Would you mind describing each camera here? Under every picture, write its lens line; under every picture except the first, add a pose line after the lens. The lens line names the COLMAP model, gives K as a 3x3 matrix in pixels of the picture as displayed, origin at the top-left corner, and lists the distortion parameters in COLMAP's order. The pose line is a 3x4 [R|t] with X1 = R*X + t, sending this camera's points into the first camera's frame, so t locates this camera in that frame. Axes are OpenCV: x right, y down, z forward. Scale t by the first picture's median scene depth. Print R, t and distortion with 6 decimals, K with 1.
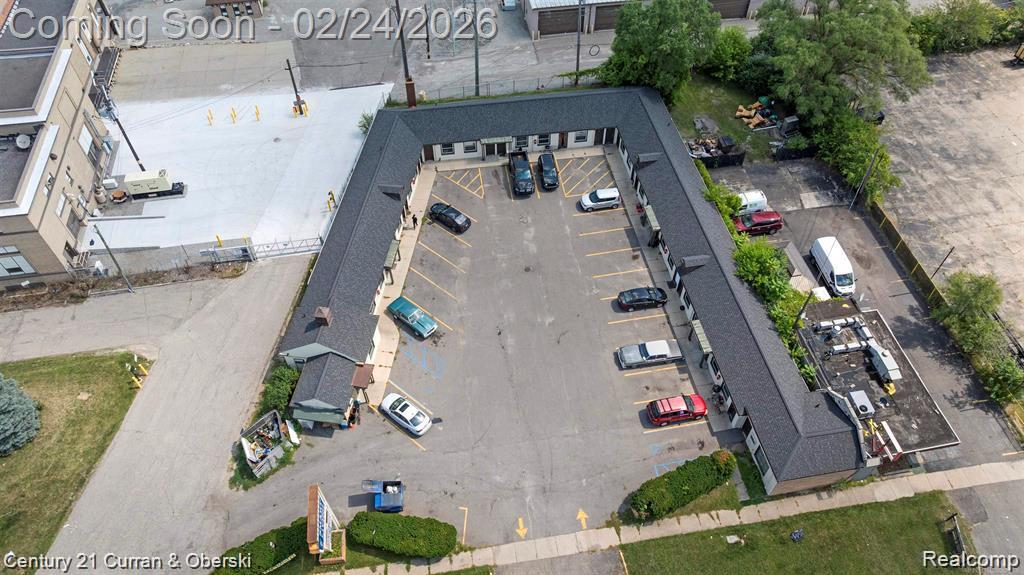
lens RADIAL K [[733.3, 0, 523.1], [0, 733.3, 283.6], [0, 0, 1]] dist [-0.024543, -0.001861]
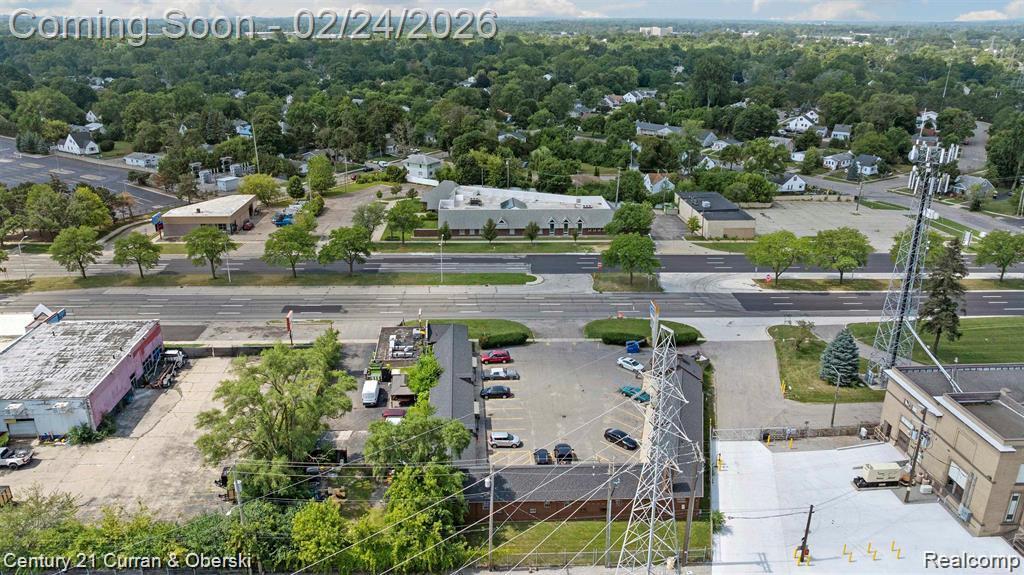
lens RADIAL K [[733.3, 0, 523.1], [0, 733.3, 283.6], [0, 0, 1]] dist [-0.024543, -0.001861]
pose [[-0.995500, -0.038369, 0.086650, -0.030883], [0.067932, 0.348588, 0.934811, -1.457309], [-0.066073, 0.936490, -0.344413, 1.225886]]
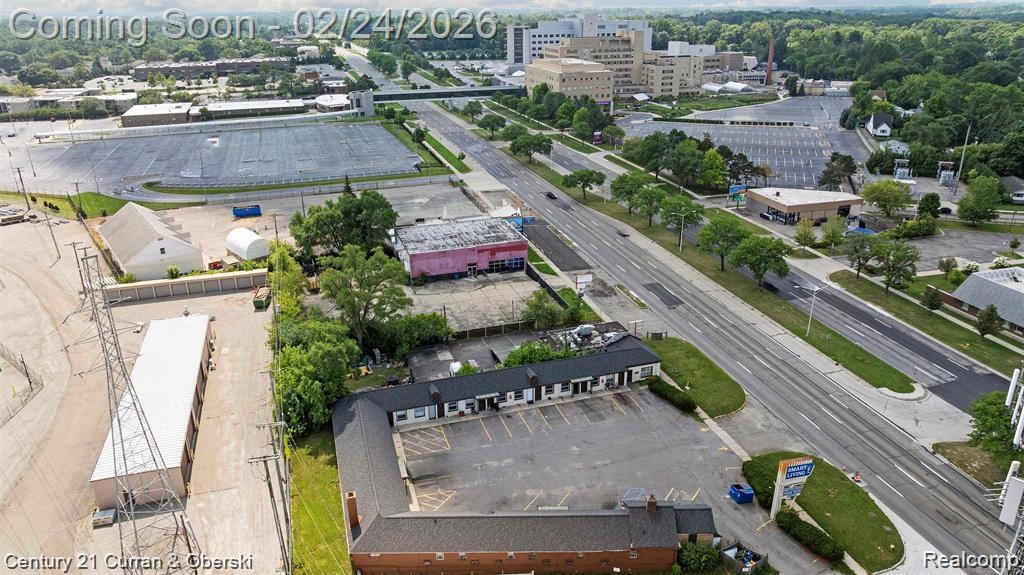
lens RADIAL K [[733.3, 0, 523.1], [0, 733.3, 283.6], [0, 0, 1]] dist [-0.024543, -0.001861]
pose [[-0.136935, -0.355432, 0.924617, -1.045505], [0.759267, 0.561831, 0.328421, -0.614338], [-0.636210, 0.747003, 0.192933, 0.507617]]
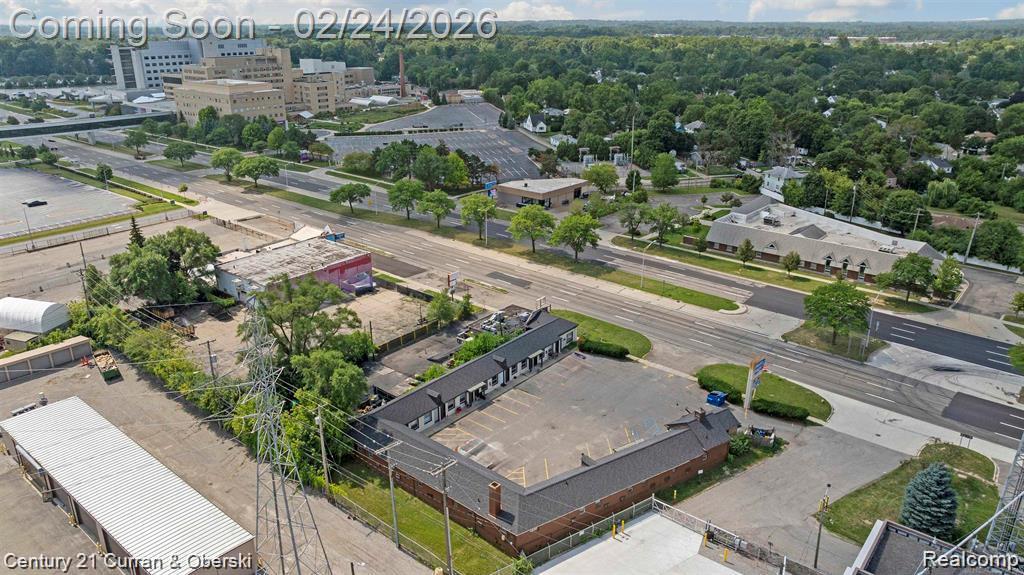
lens RADIAL K [[733.3, 0, 523.1], [0, 733.3, 283.6], [0, 0, 1]] dist [-0.024543, -0.001861]
pose [[-0.654450, -0.257543, 0.710891, -0.882003], [0.576127, 0.439033, 0.689440, -1.139421], [-0.489665, 0.860768, -0.138947, 0.956254]]
